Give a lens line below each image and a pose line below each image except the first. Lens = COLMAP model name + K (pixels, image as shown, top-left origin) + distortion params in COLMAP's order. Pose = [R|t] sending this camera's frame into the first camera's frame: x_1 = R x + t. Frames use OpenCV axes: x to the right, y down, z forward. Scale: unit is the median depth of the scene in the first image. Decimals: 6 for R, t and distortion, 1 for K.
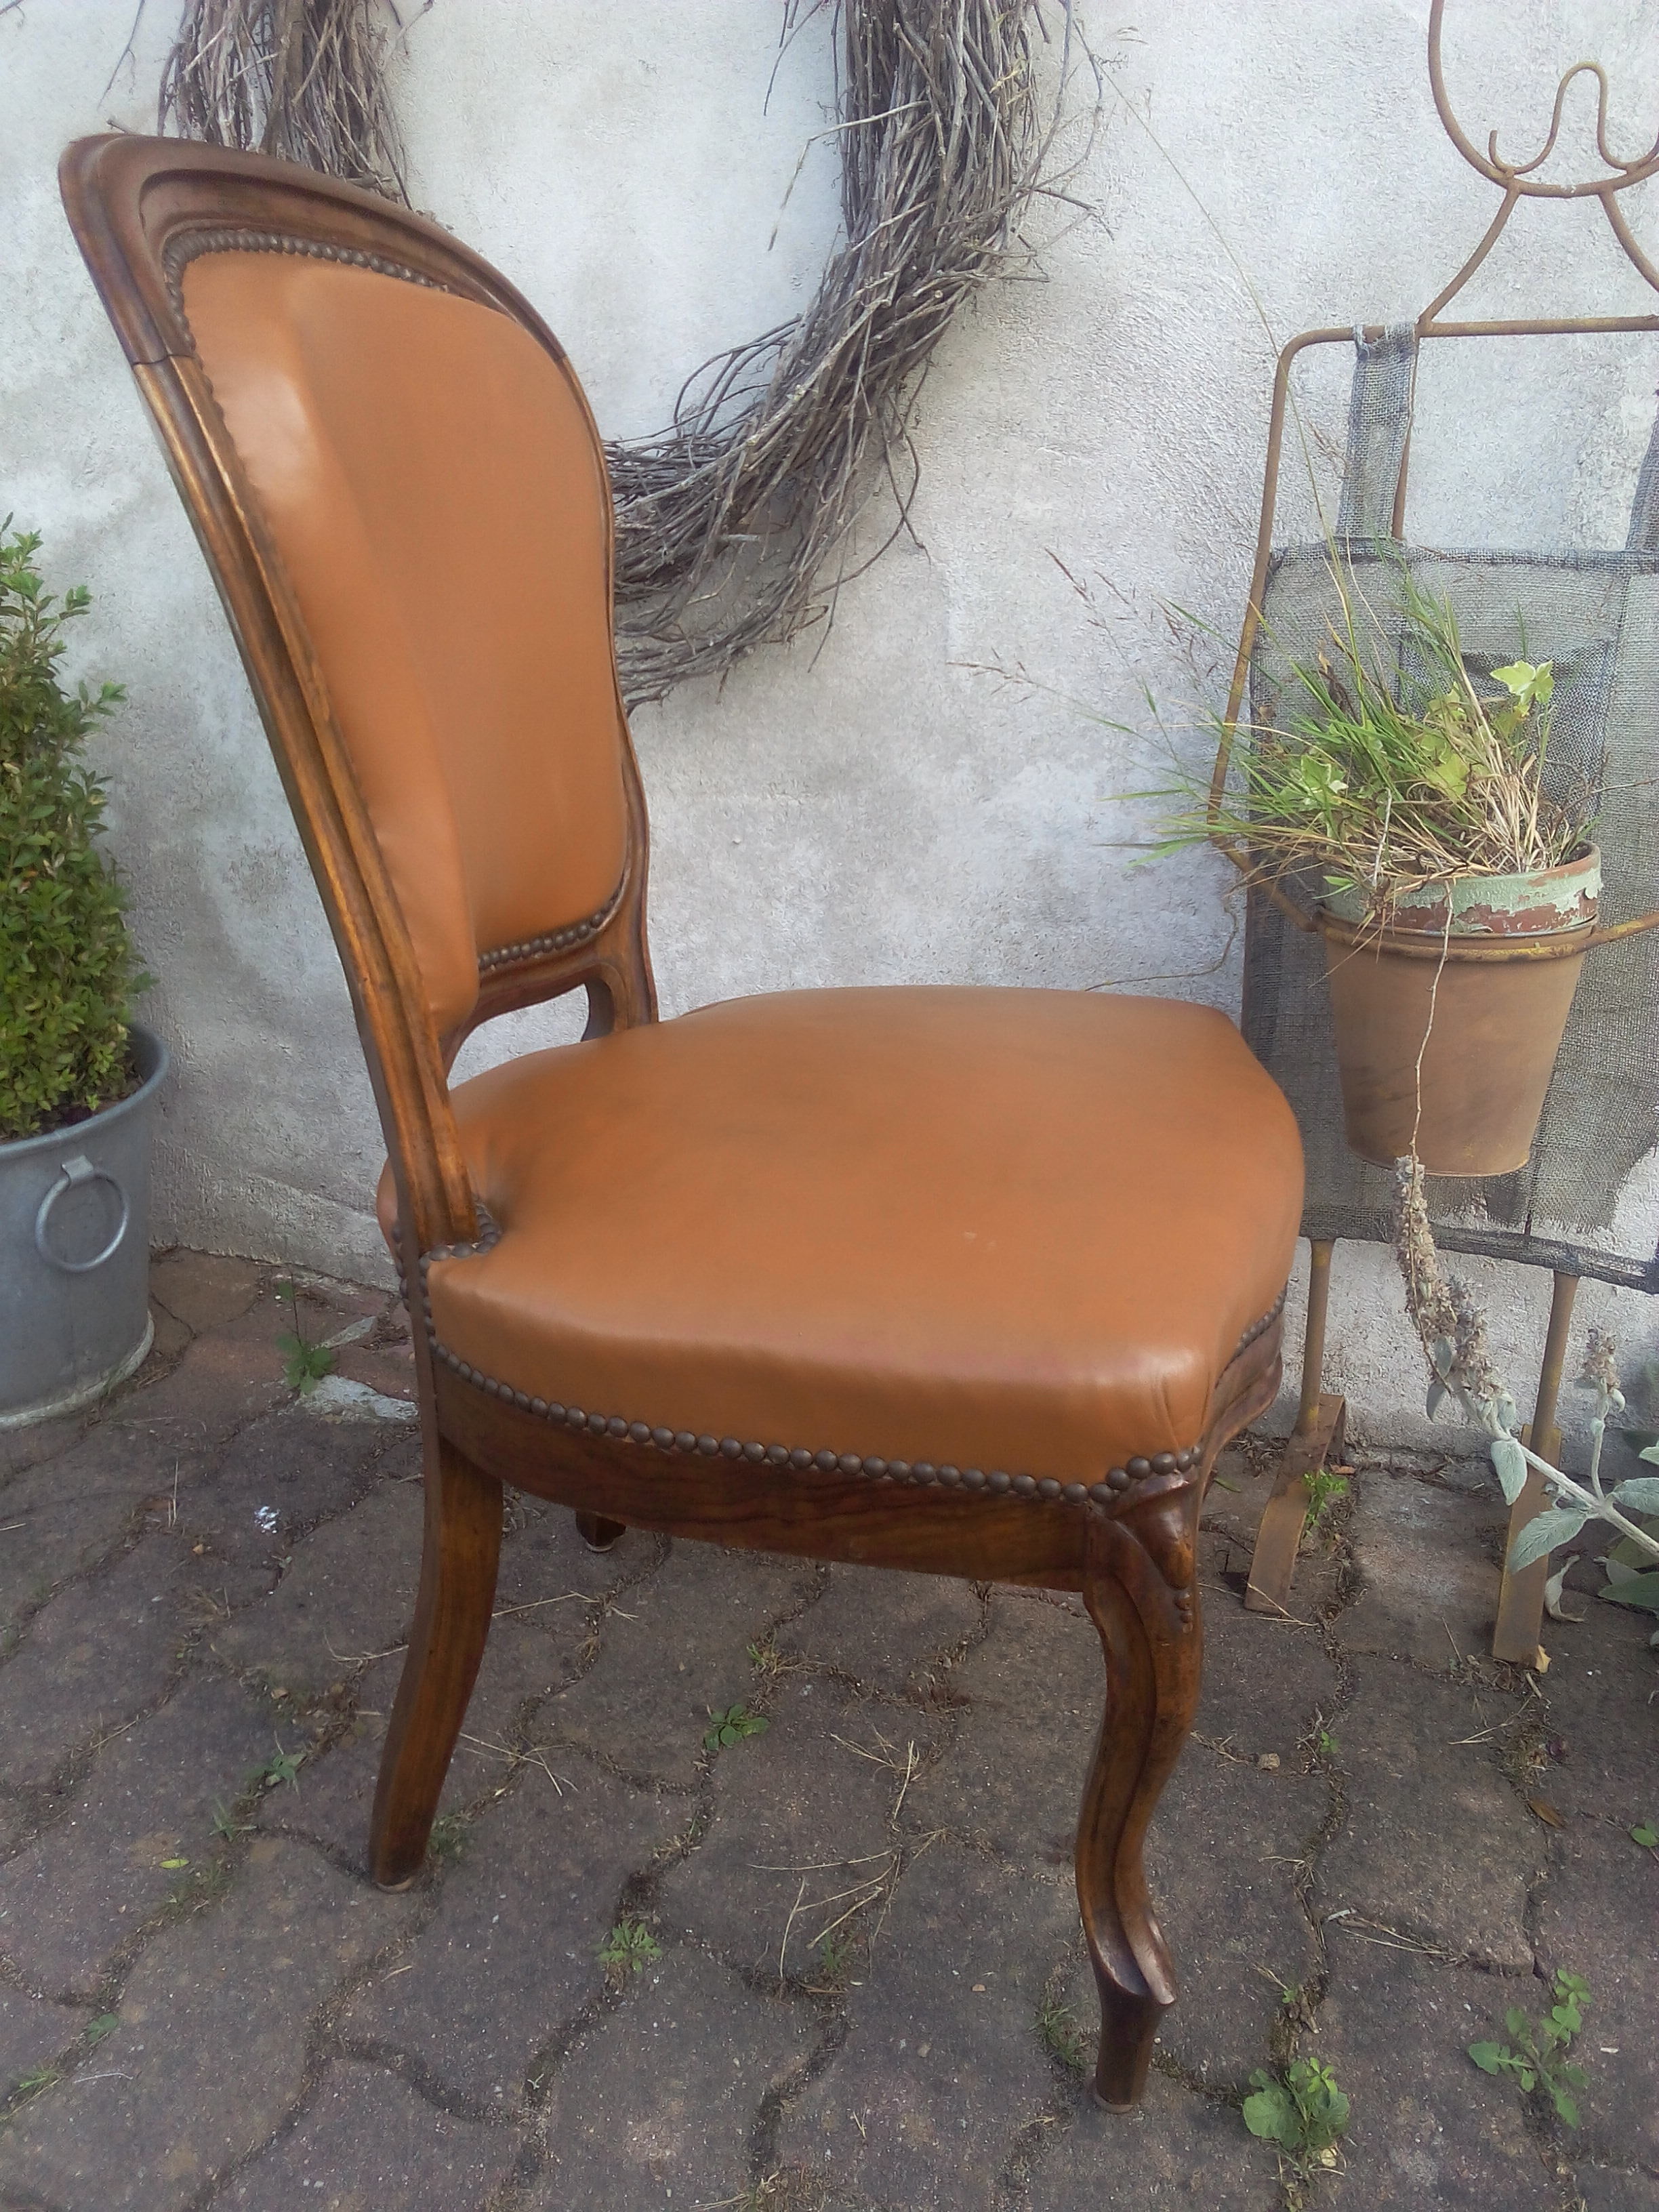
lens RADIAL K [[1979.7, 0, 720.0], [0, 1979.7, 1113.8], [0, 0, 1]] dist [-0.055334, 0.116183]
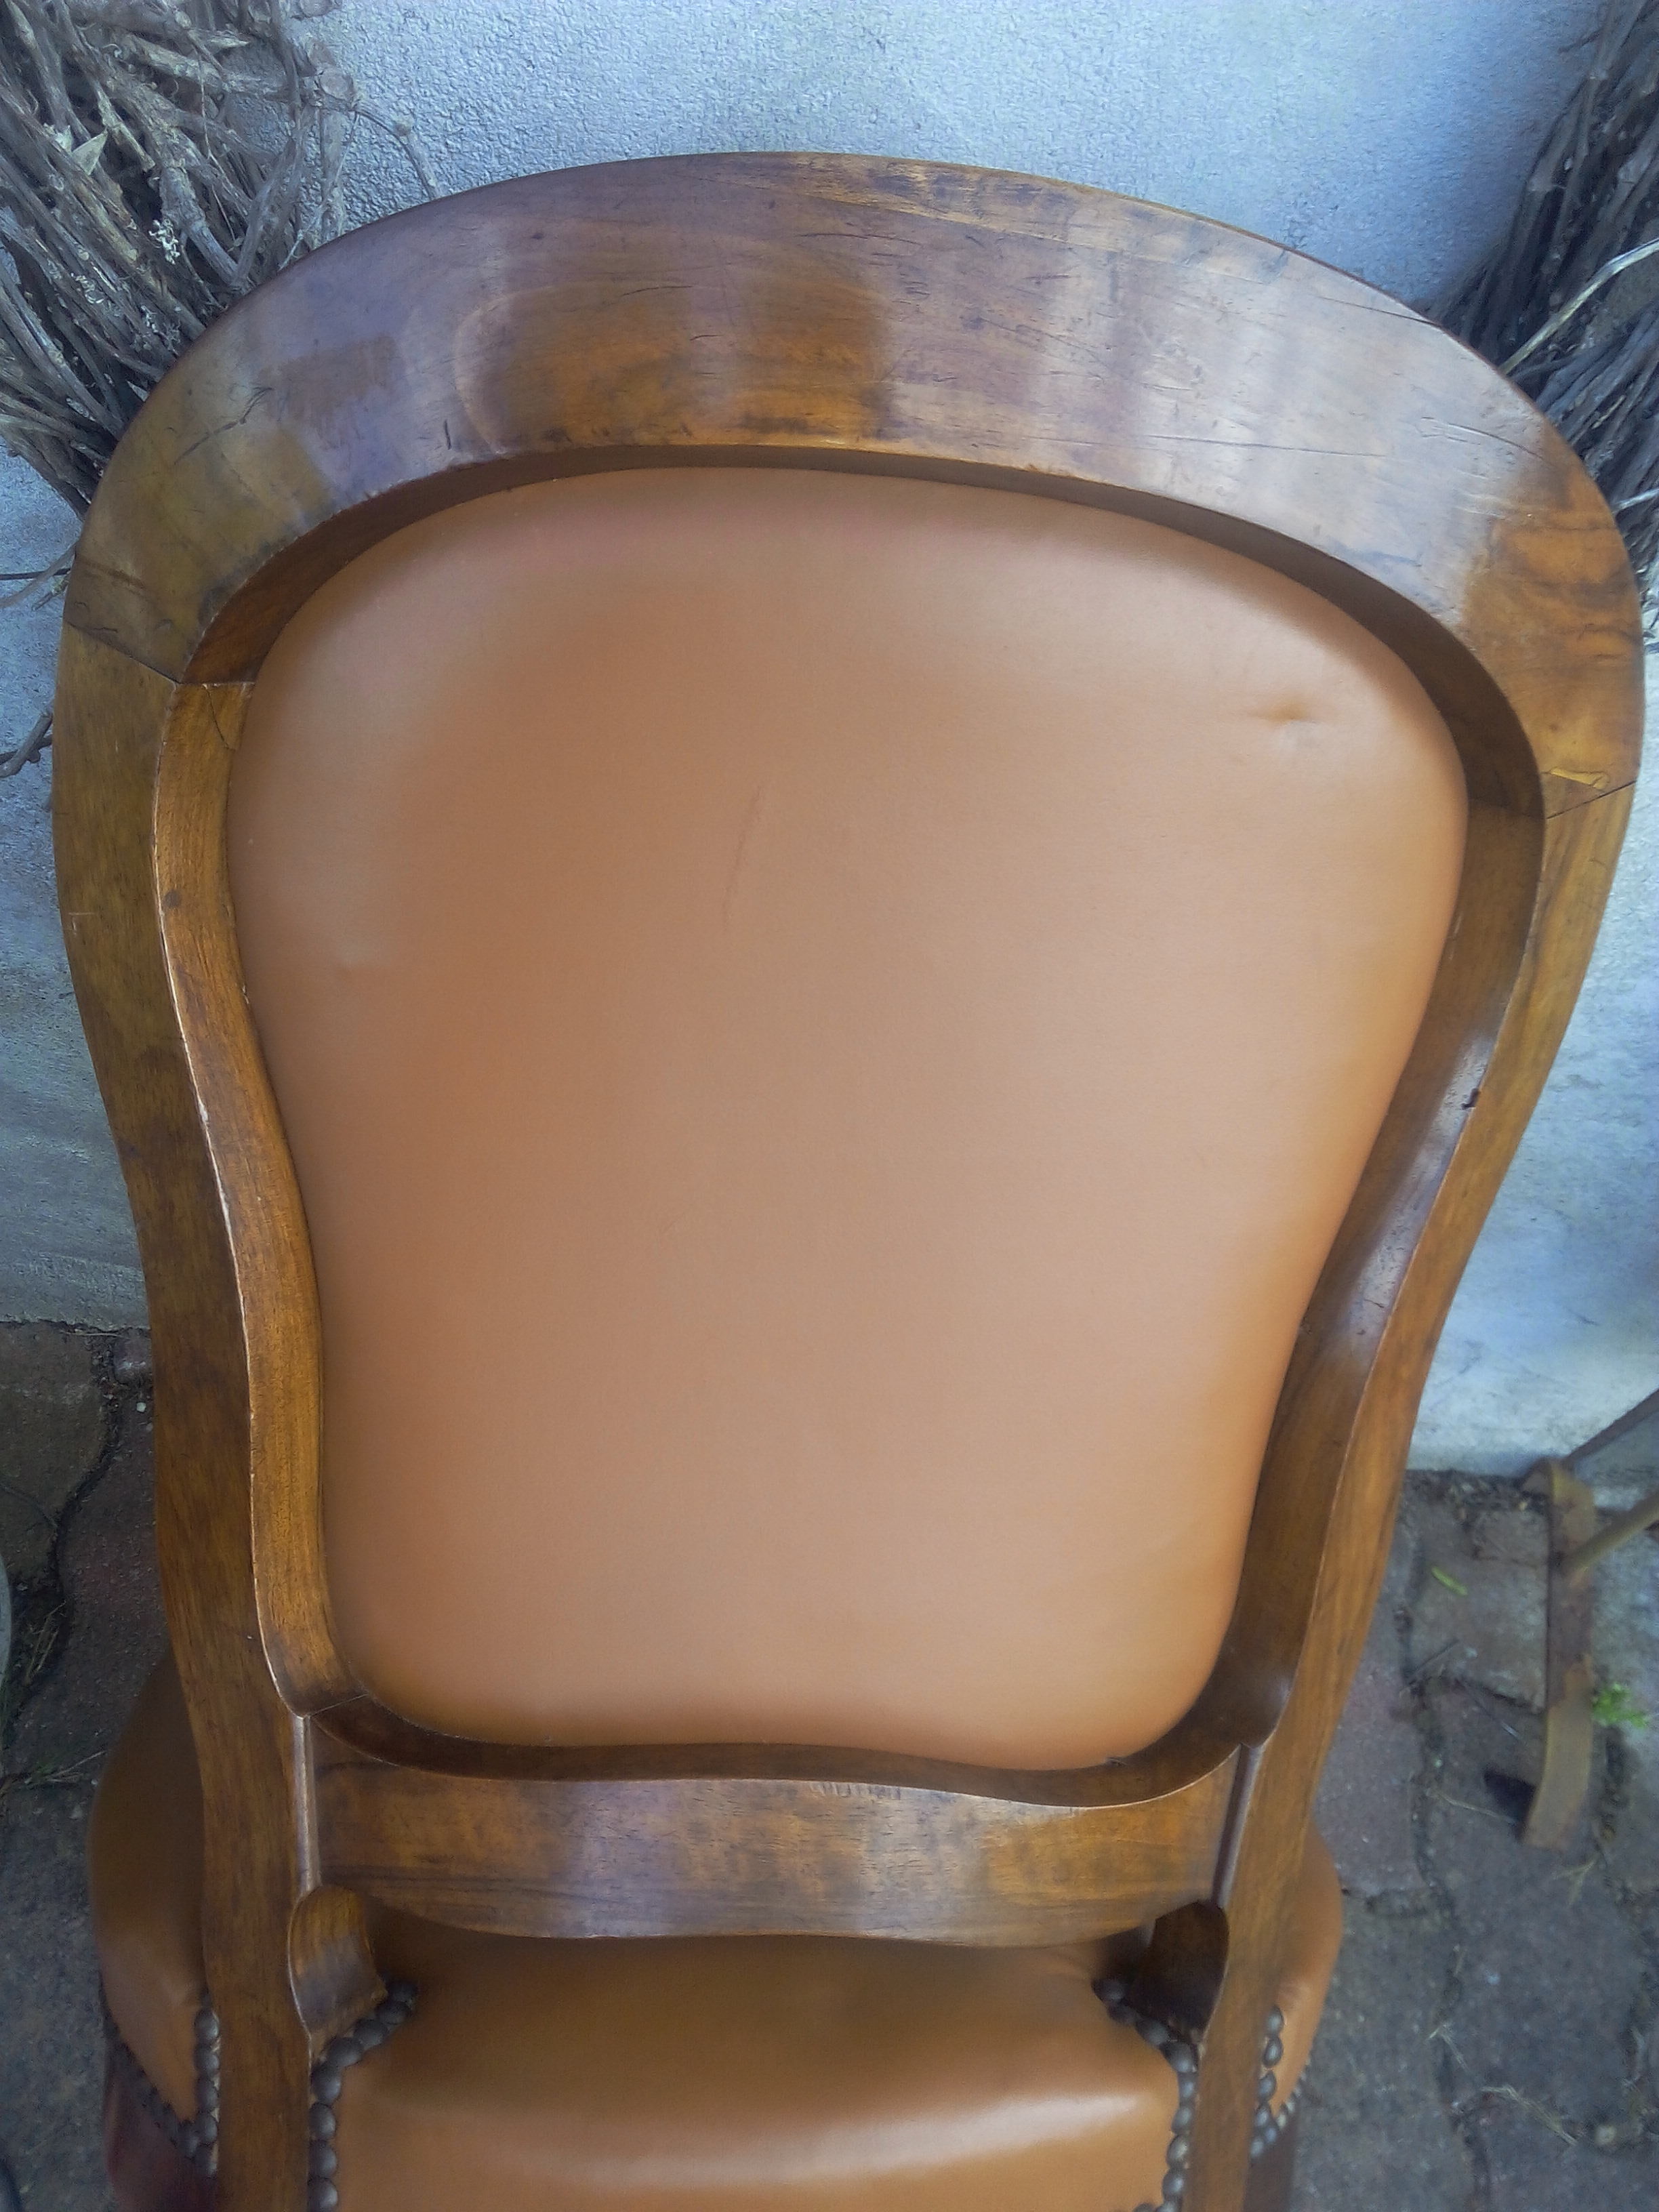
lens RADIAL K [[1979.7, 0, 798.1], [0, 1979.7, 1197.4], [0, 0, 1]] dist [-0.055334, 0.116183]
pose [[0.956388, -0.188120, 0.223458, -0.204063], [-0.005743, 0.752746, 0.658286, -0.592186], [-0.292044, -0.630860, 0.718836, 0.687664]]
